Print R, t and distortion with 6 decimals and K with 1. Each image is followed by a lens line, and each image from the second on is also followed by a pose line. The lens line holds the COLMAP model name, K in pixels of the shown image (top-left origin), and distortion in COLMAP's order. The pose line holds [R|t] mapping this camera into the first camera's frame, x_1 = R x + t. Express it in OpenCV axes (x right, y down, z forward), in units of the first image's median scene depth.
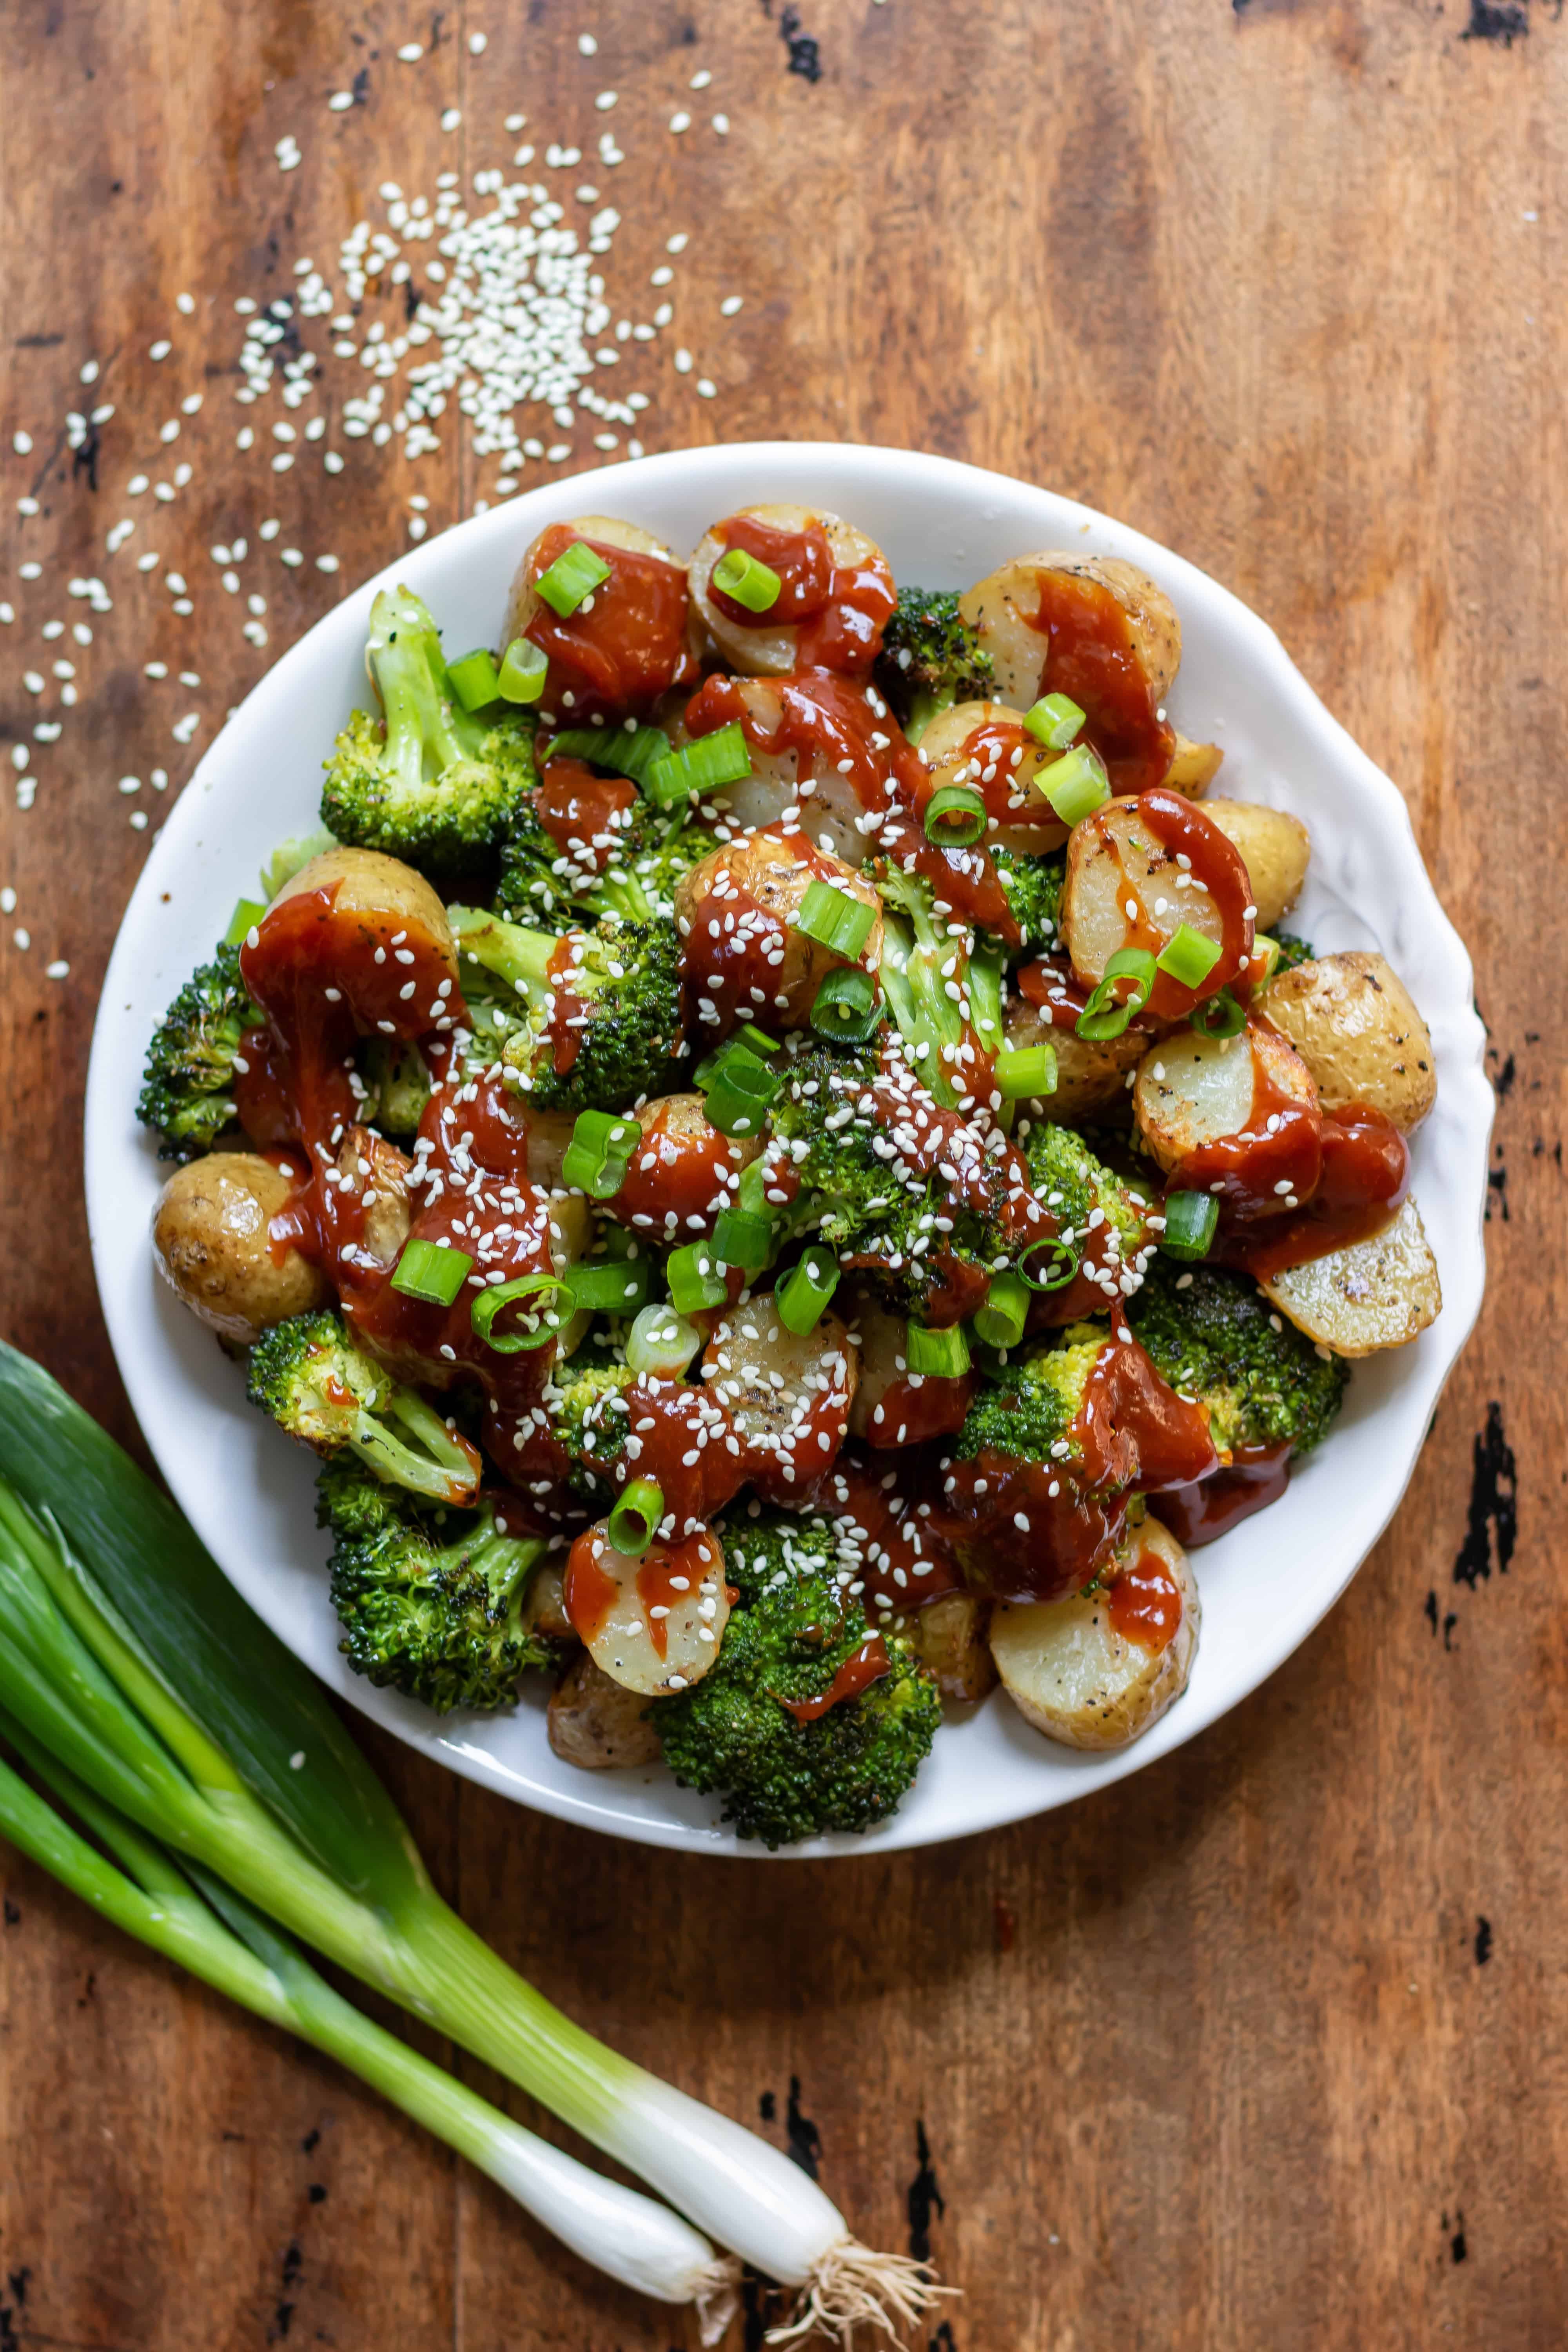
lens RADIAL K [[5976.7, 0, 792.9], [0, 5976.7, 1169.1], [0, 0, 1]] dist [-0.015645, 0.000000]
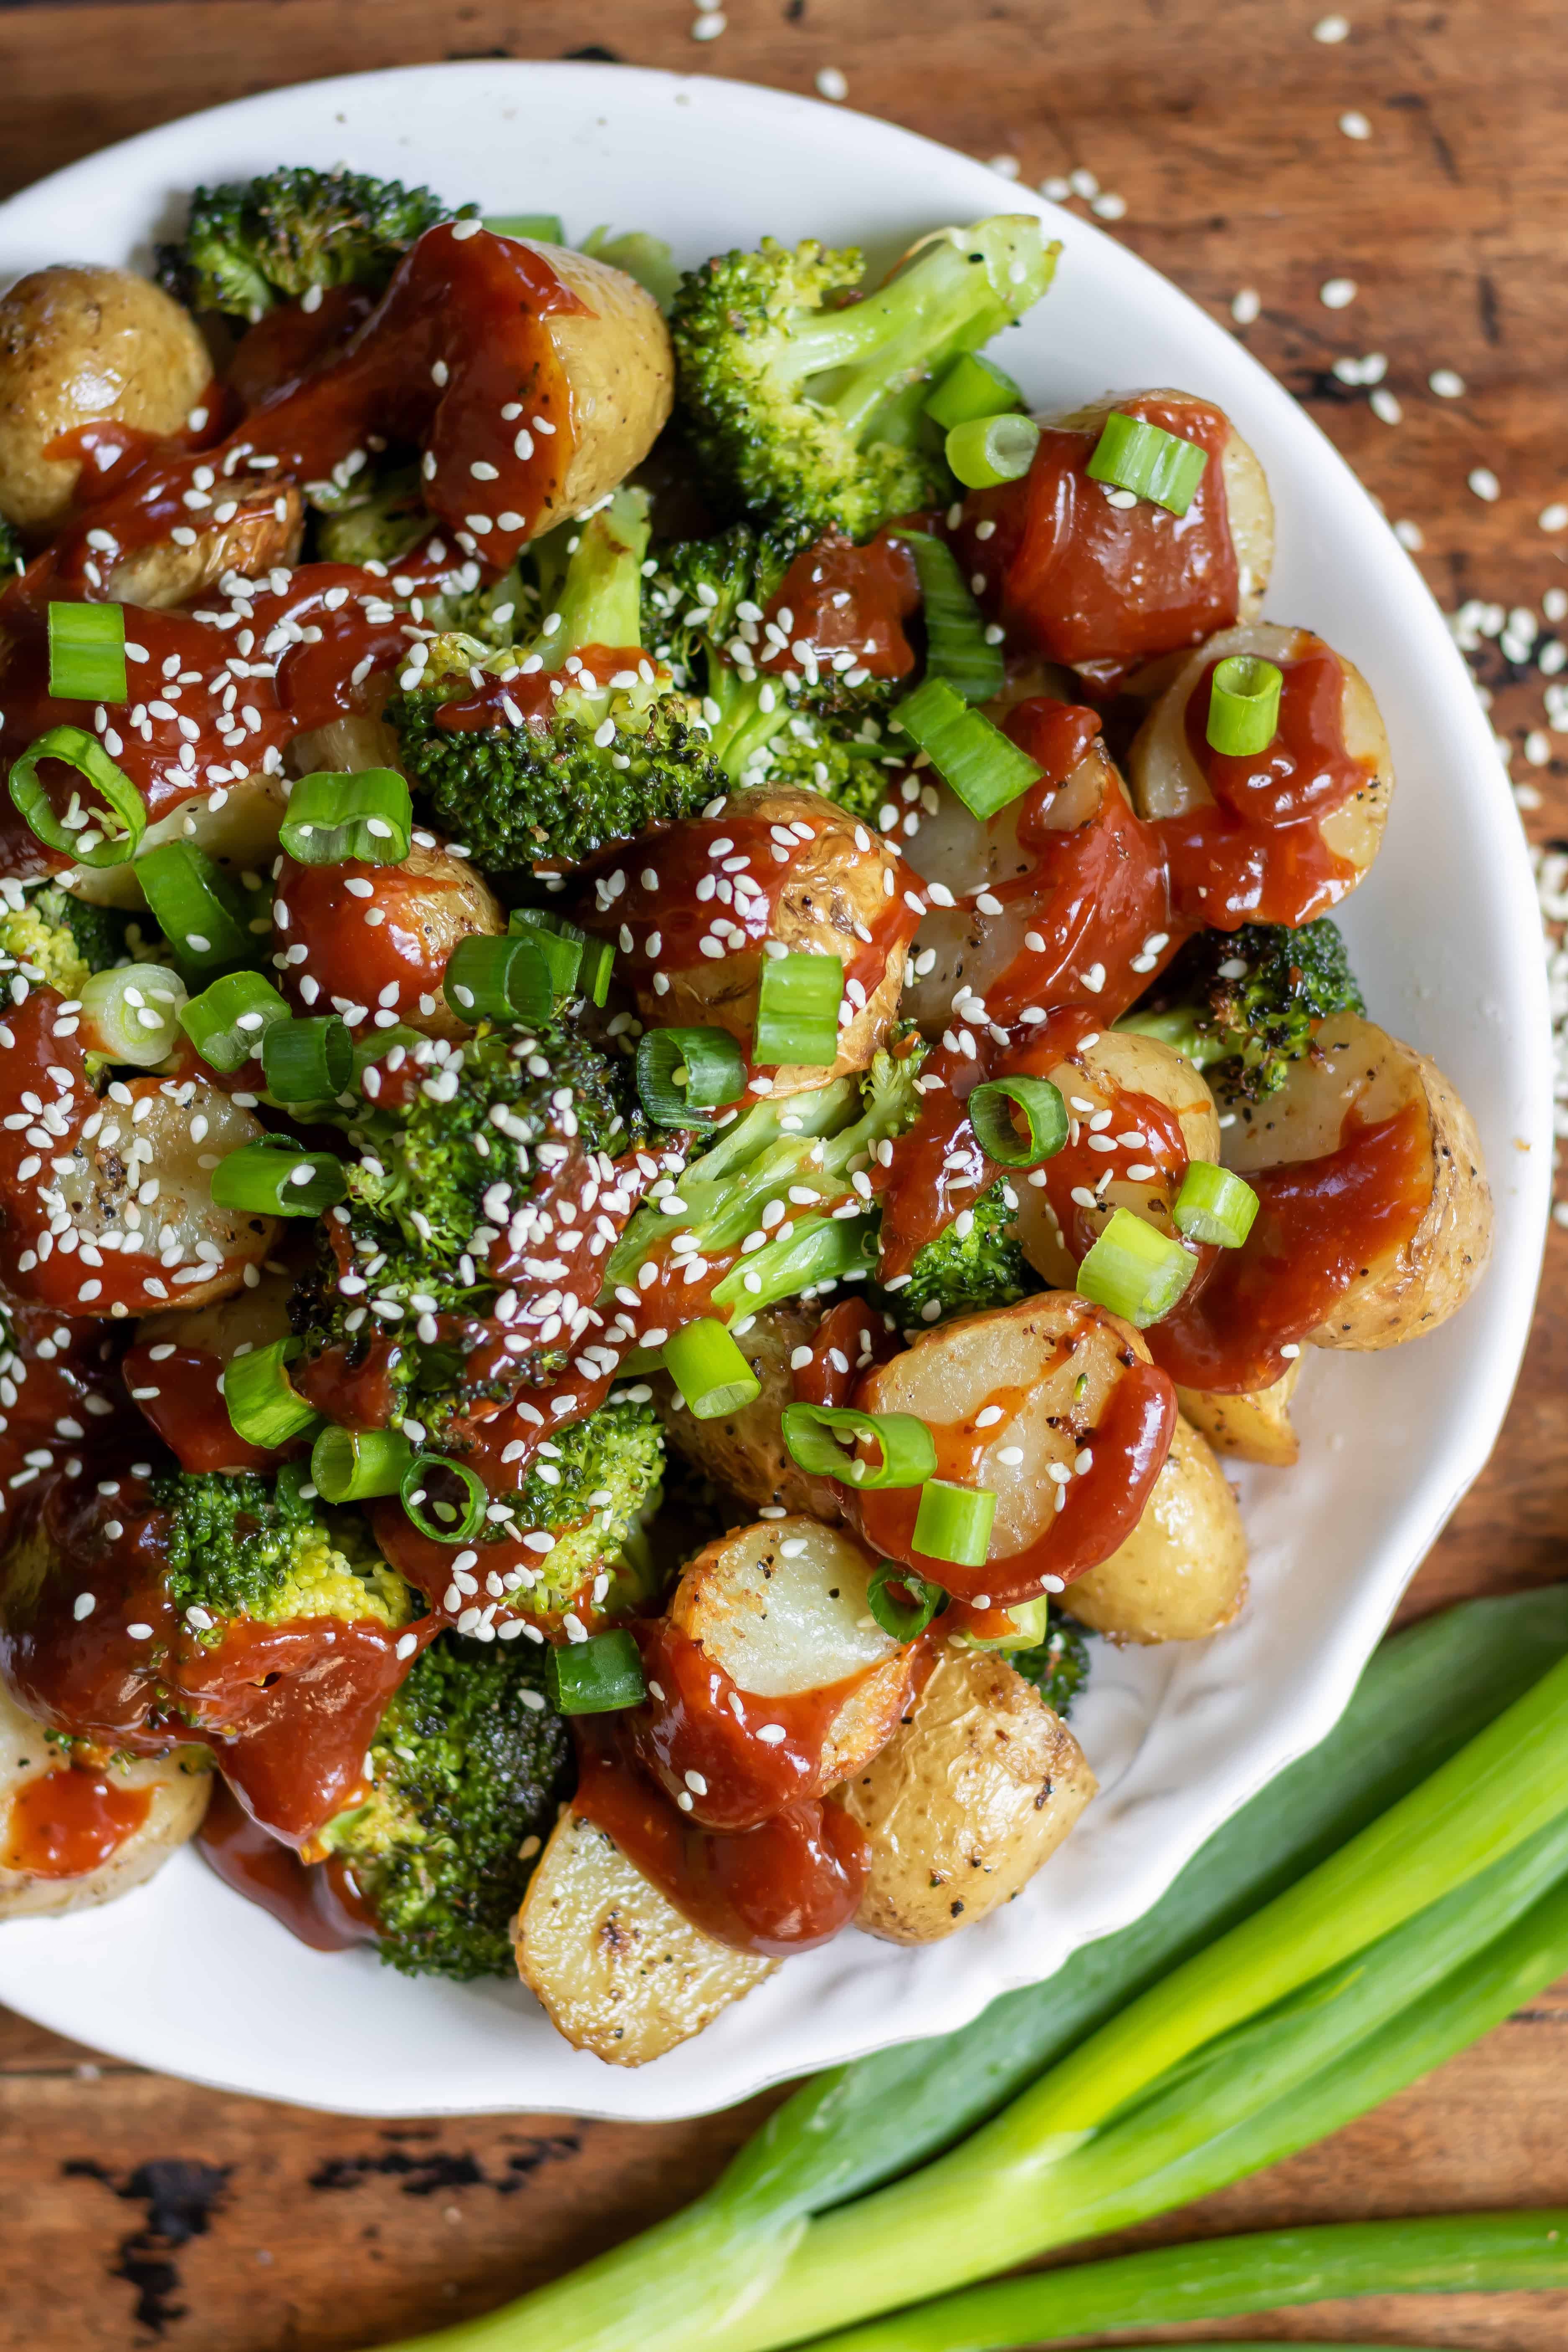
lens RADIAL K [[5976.7, 0, 878.0], [0, 5976.7, 1245.5], [0, 0, 1]] dist [-0.015645, 0.000000]
pose [[0.375598, 0.925887, -0.040742, 0.061055], [-0.923555, 0.377594, 0.066856, -0.083221], [0.077285, 0.012516, 0.996930, 0.330939]]
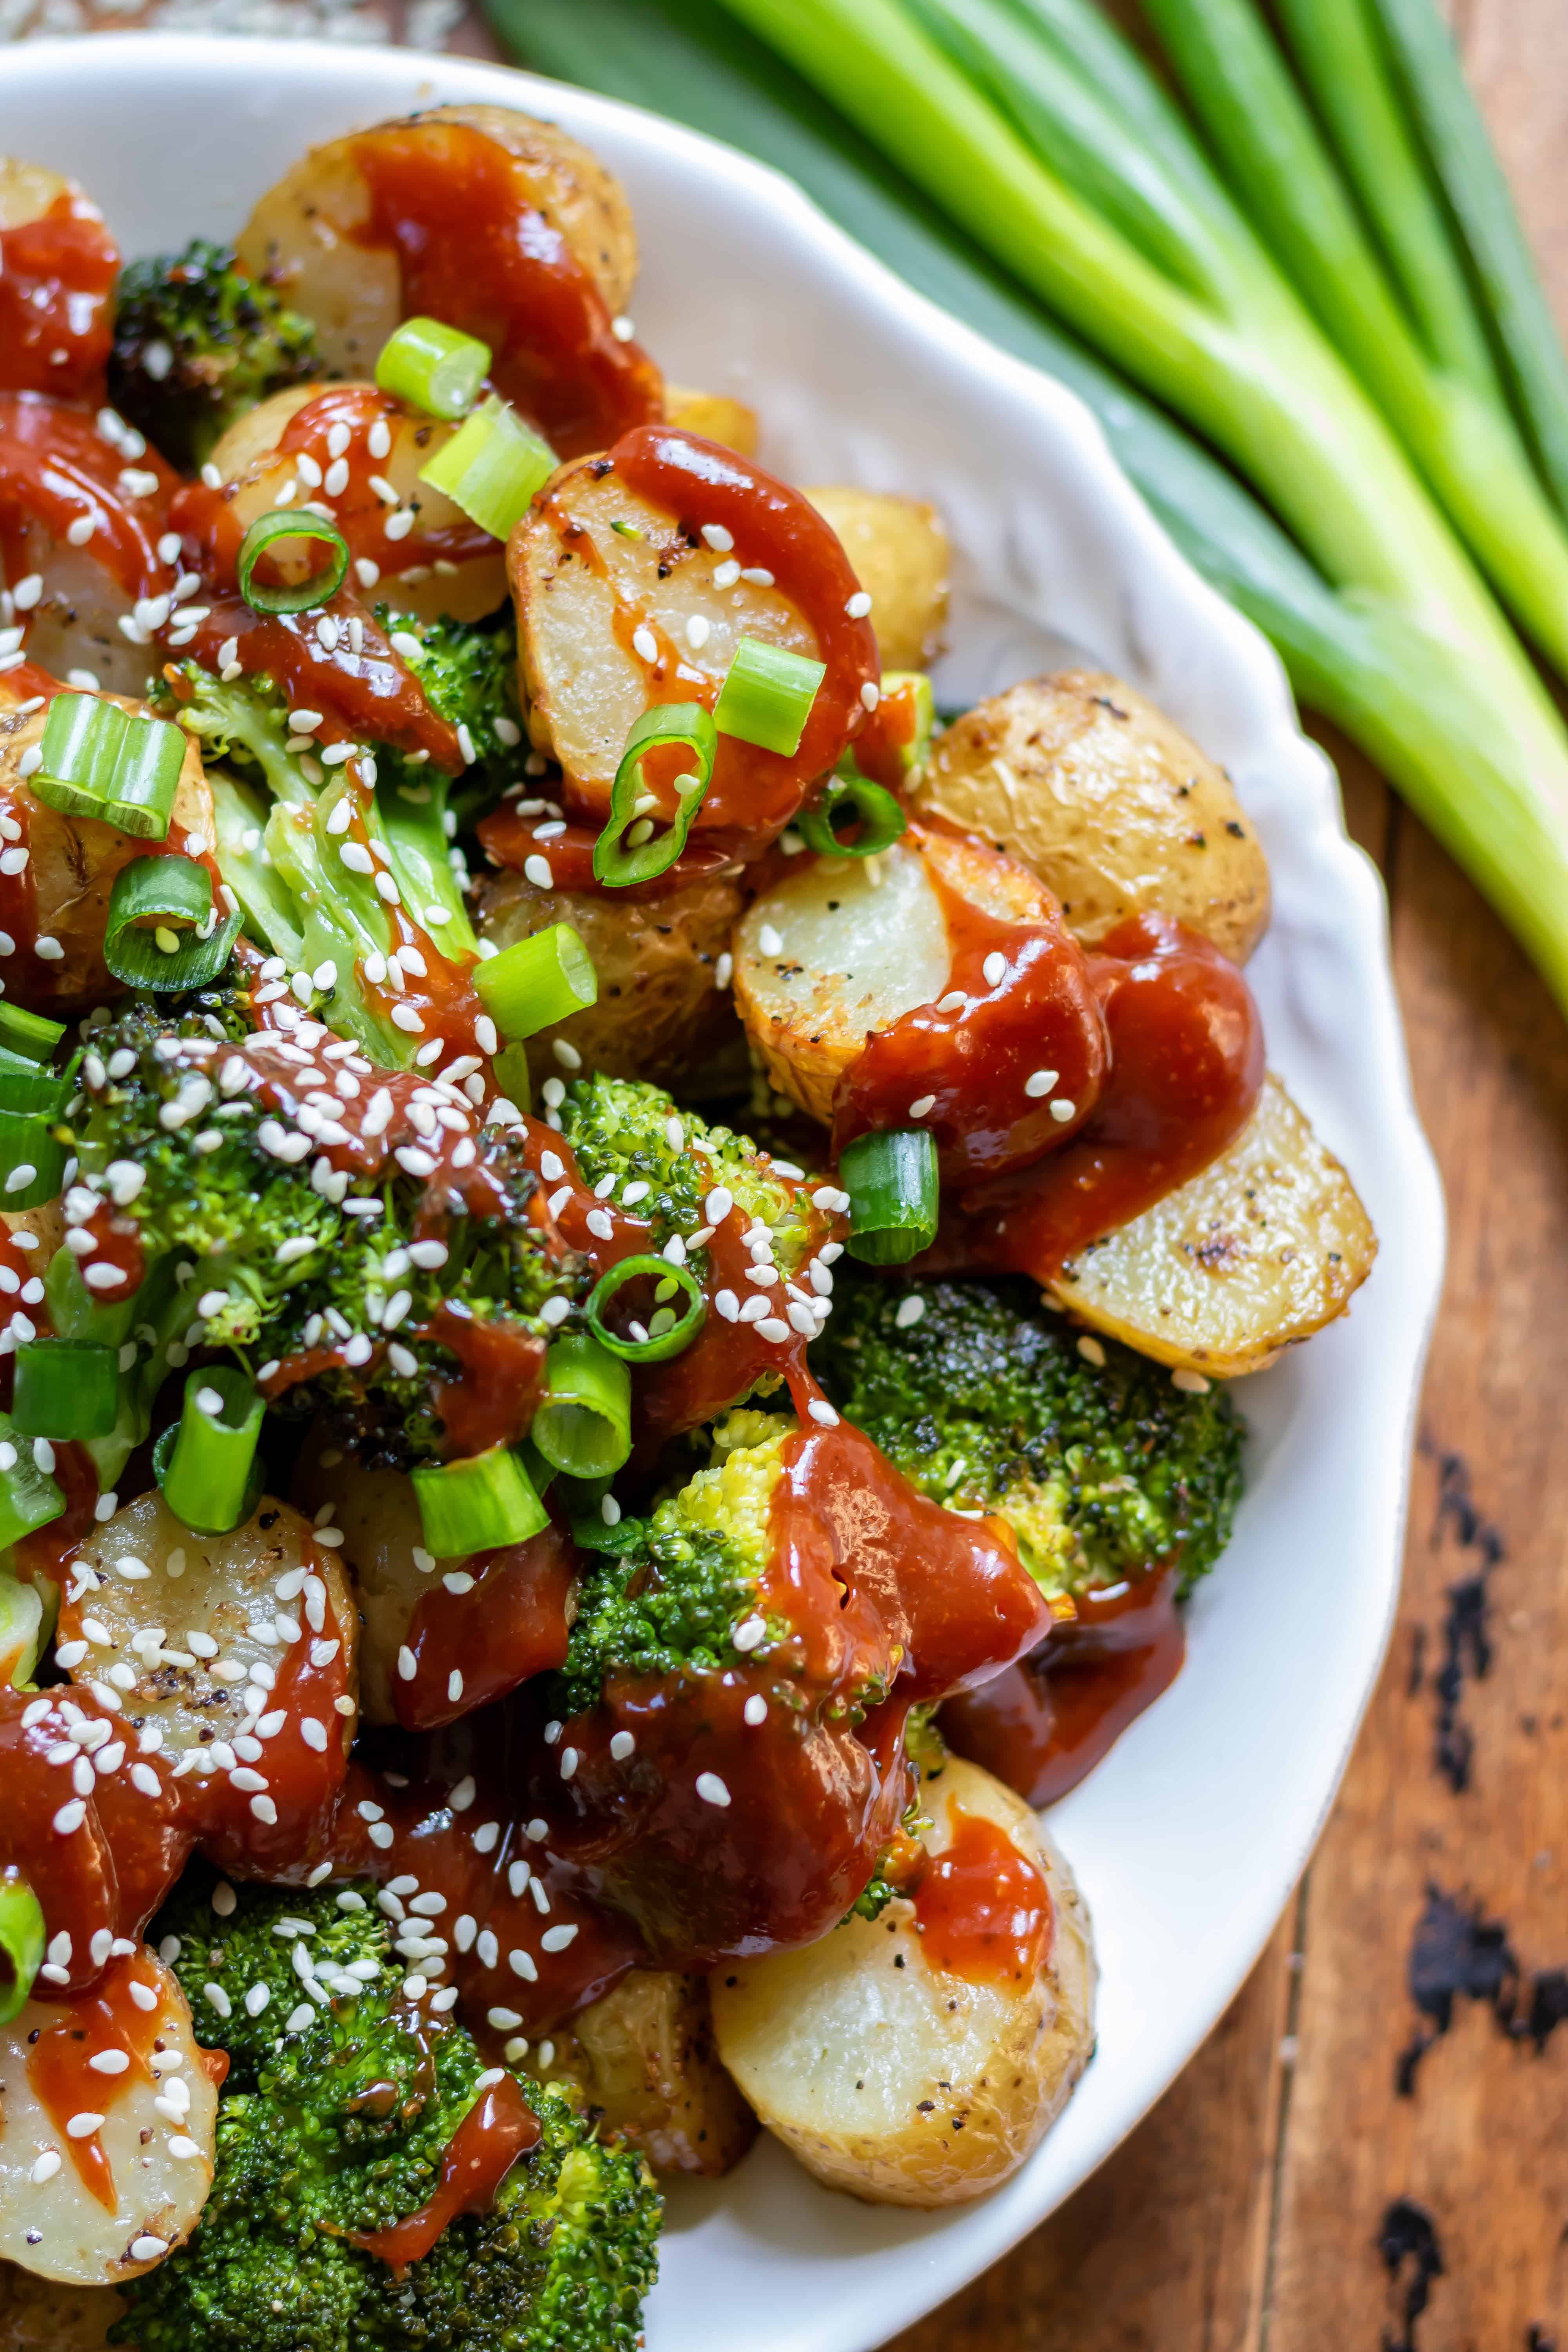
lens RADIAL K [[5778.8, 0, 781.3], [0, 5778.8, 1177.5], [0, 0, 1]] dist [-0.143668, 0.000000]
pose [[0.971203, -0.230170, 0.061538, 0.025040], [0.236665, 0.961775, -0.137766, 0.077622], [-0.027476, 0.148363, 0.988551, 0.485193]]
